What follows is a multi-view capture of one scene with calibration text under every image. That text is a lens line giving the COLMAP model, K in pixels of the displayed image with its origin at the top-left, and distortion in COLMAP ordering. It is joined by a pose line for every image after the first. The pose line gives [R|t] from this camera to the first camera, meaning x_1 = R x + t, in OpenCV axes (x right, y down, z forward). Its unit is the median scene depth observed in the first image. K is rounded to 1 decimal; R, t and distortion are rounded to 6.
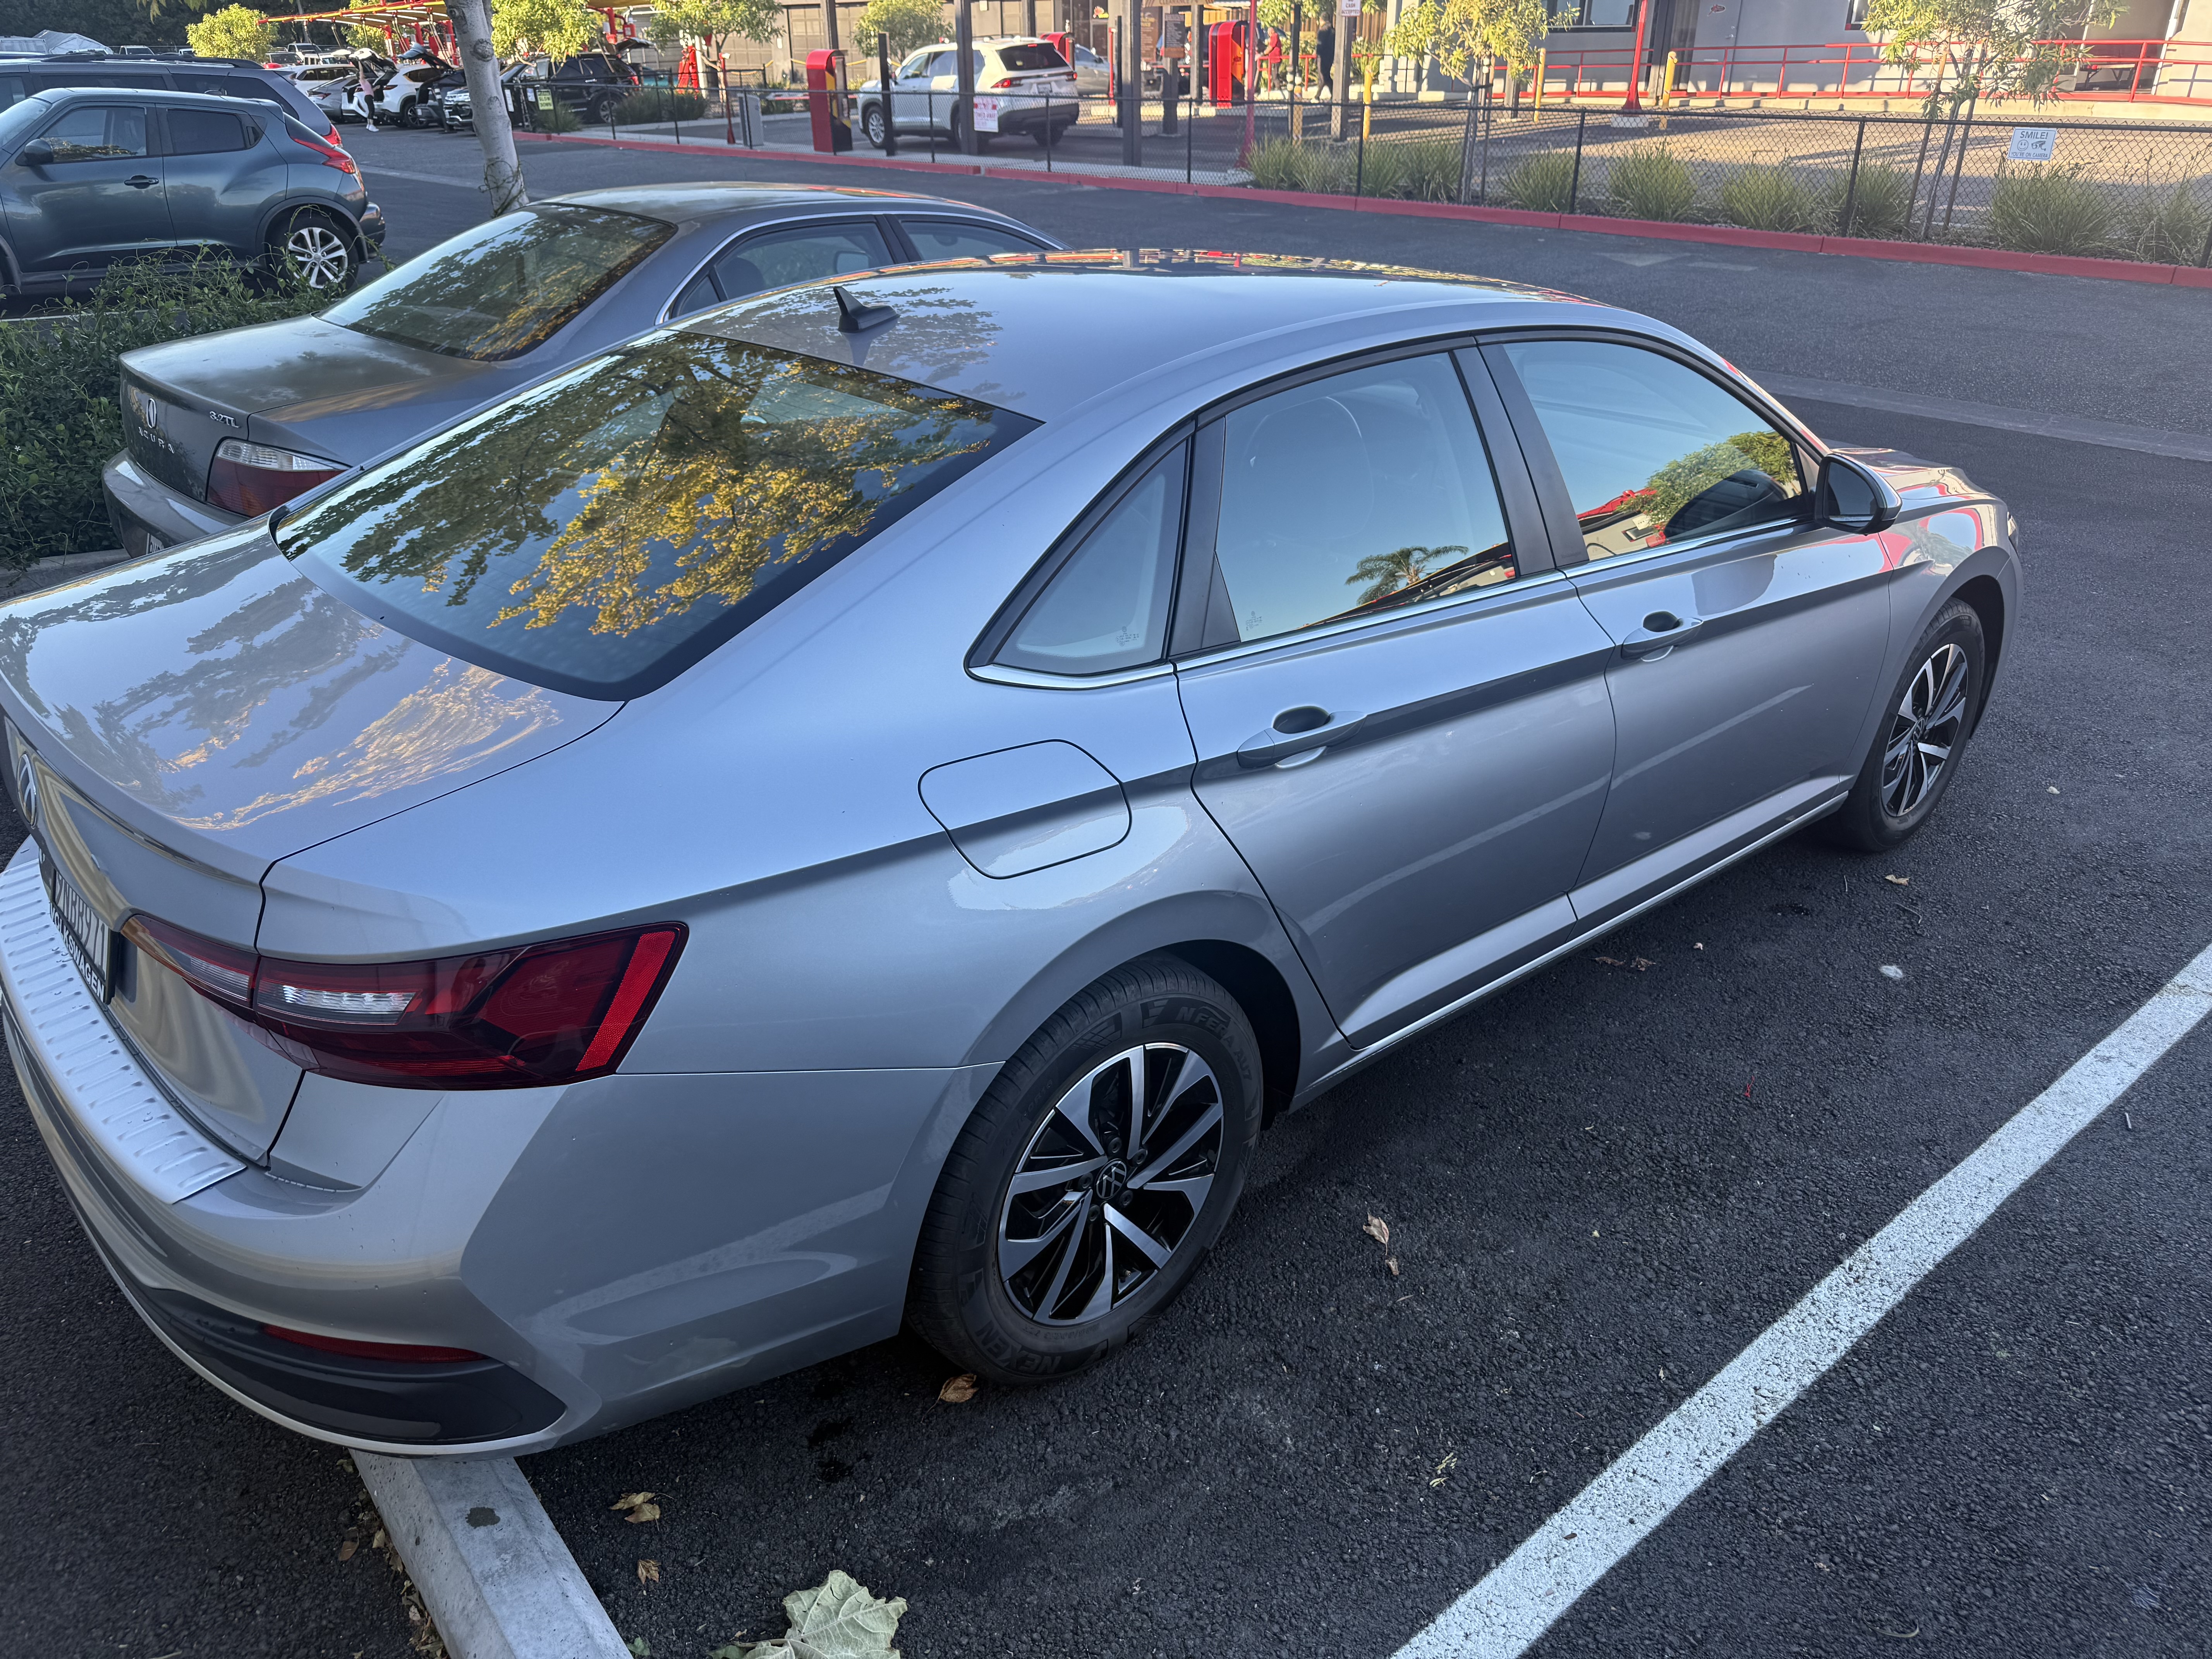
lens RADIAL K [[1563.0, 0, 1109.0], [0, 1563.0, 827.2], [0, 0, 1]] dist [-0.003790, -0.002997]
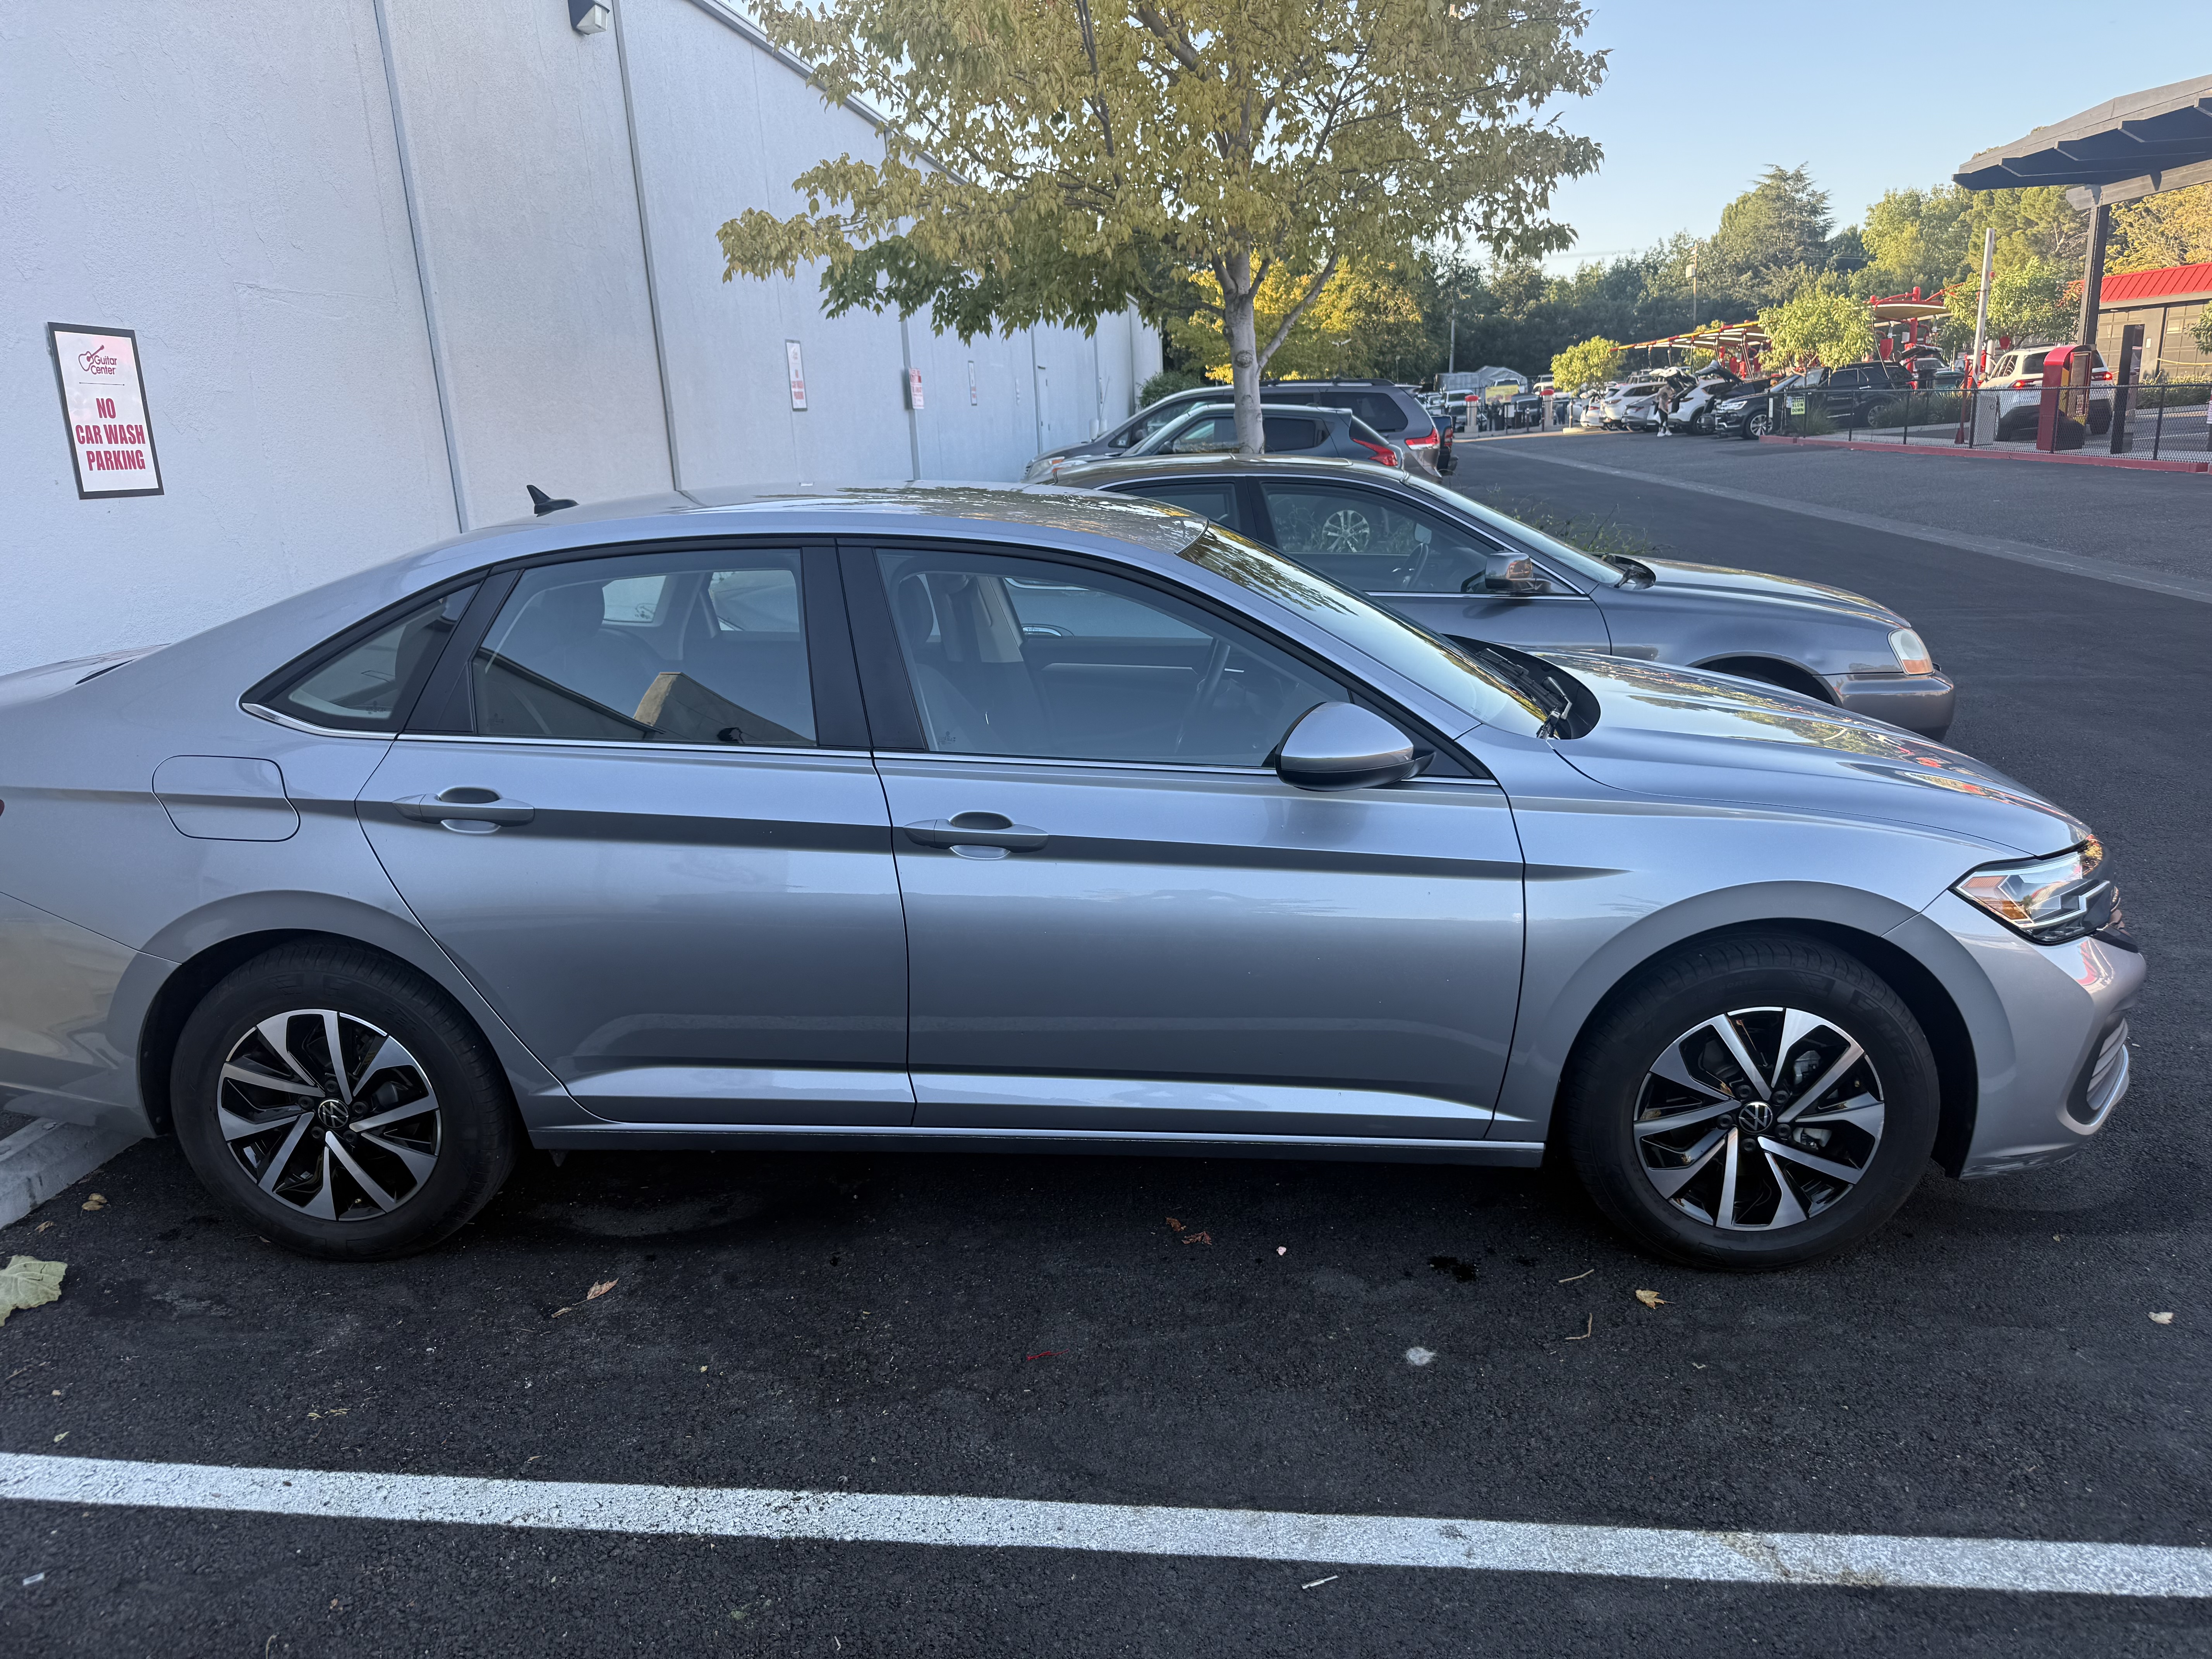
lens RADIAL K [[1563.0, 0, 1110.2], [0, 1563.0, 838.3], [0, 0, 1]] dist [-0.003790, -0.002997]
pose [[0.708190, 0.159193, -0.687840, 1.216175], [-0.273531, 0.960025, -0.059436, -0.093942], [0.650882, 0.230238, 0.723425, 0.365184]]
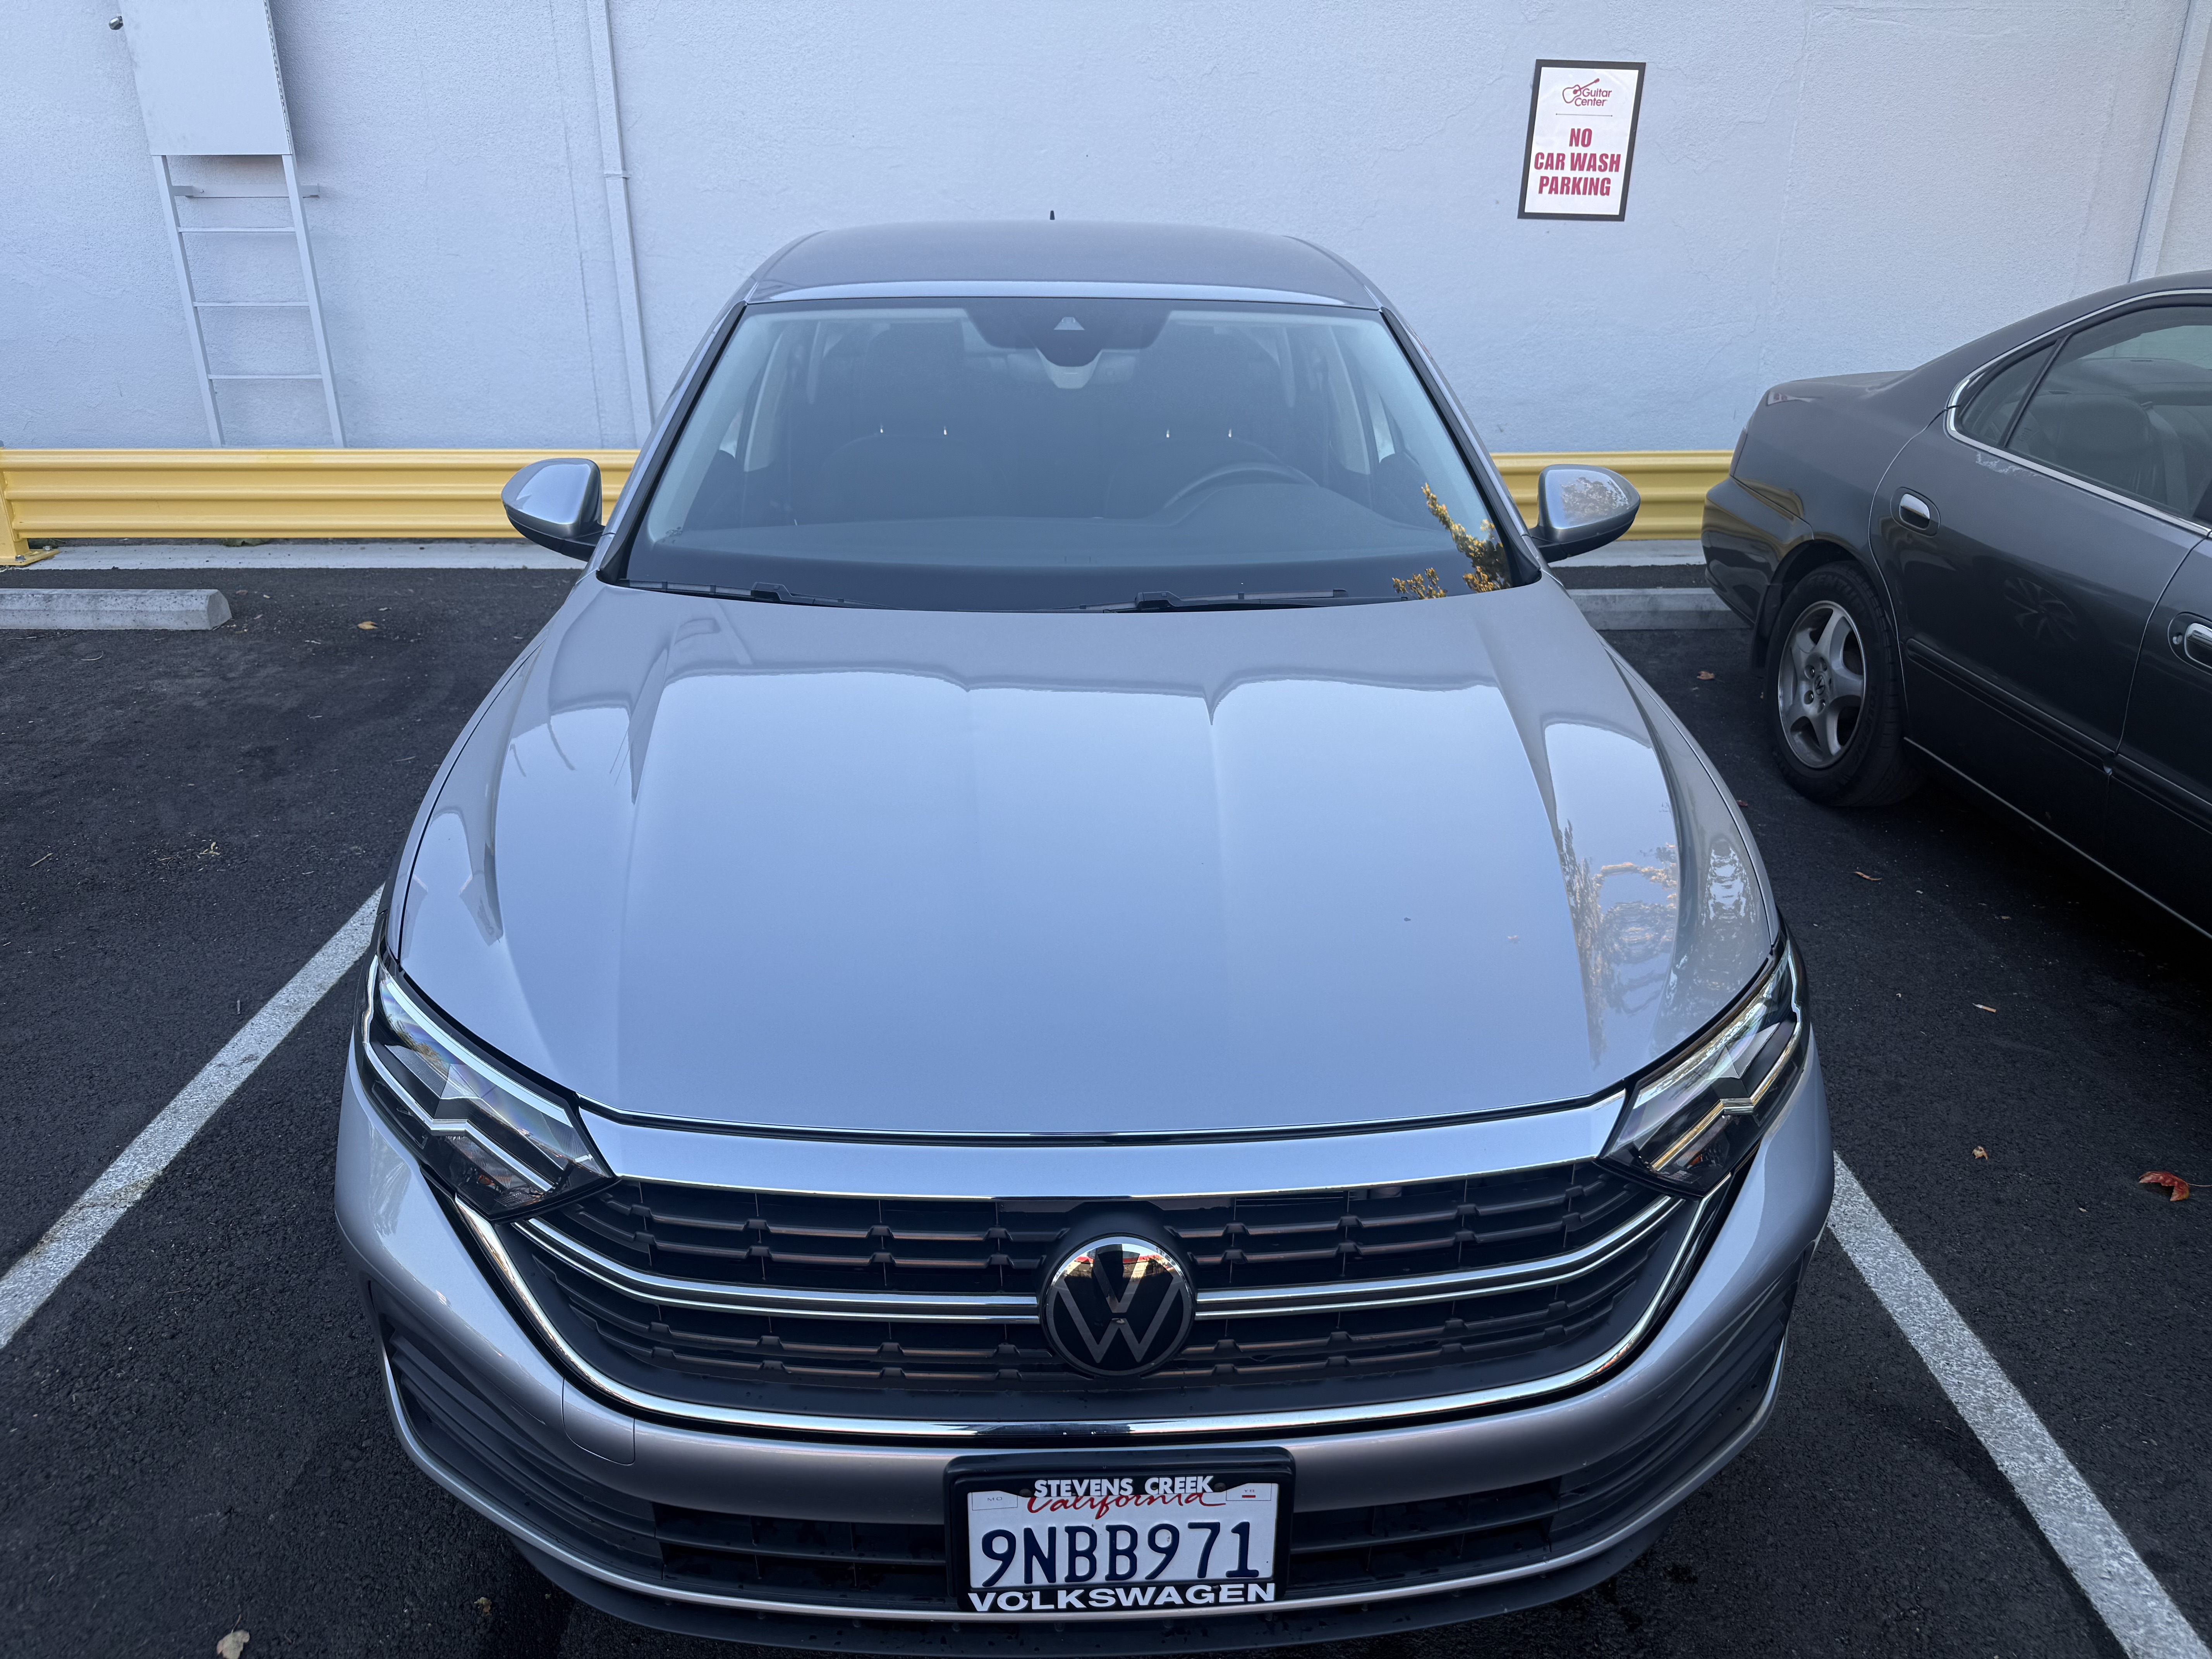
lens RADIAL K [[1563.0, 0, 1106.6], [0, 1563.0, 828.1], [0, 0, 1]] dist [-0.003790, -0.002997]
pose [[-0.622832, 0.292026, -0.725811, 1.198762], [-0.349973, 0.725731, 0.592312, -0.872291], [0.699714, 0.622925, -0.349807, 2.010787]]
